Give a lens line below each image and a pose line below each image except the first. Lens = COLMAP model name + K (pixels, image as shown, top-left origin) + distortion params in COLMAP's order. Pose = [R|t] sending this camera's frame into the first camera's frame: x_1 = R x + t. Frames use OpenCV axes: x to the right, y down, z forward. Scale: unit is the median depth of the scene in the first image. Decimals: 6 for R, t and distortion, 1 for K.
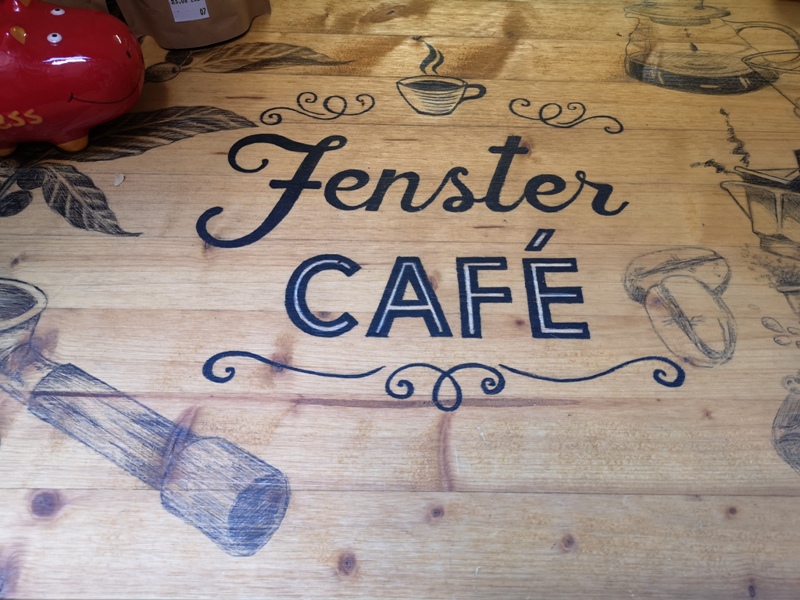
lens RADIAL K [[634.0, 0, 399.0], [0, 634.0, 299.1], [0, 0, 1]] dist [-0.053498, -0.010022]
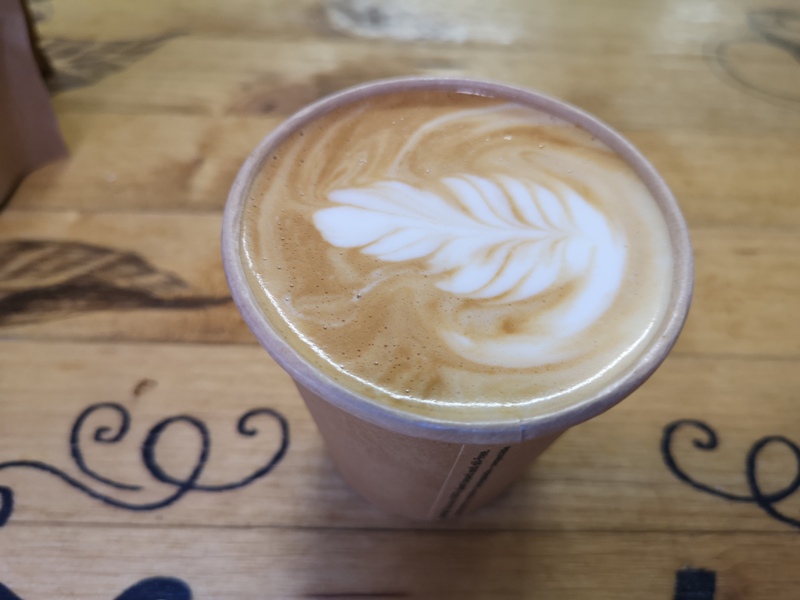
lens RADIAL K [[634.0, 0, 400.0], [0, 634.0, 300.8], [0, 0, 1]] dist [-0.053498, -0.010022]
pose [[0.999882, 0.001871, 0.015267, 0.019032], [-0.000774, 0.997437, -0.071540, -0.364416], [-0.015361, 0.071519, 0.997321, 0.636576]]
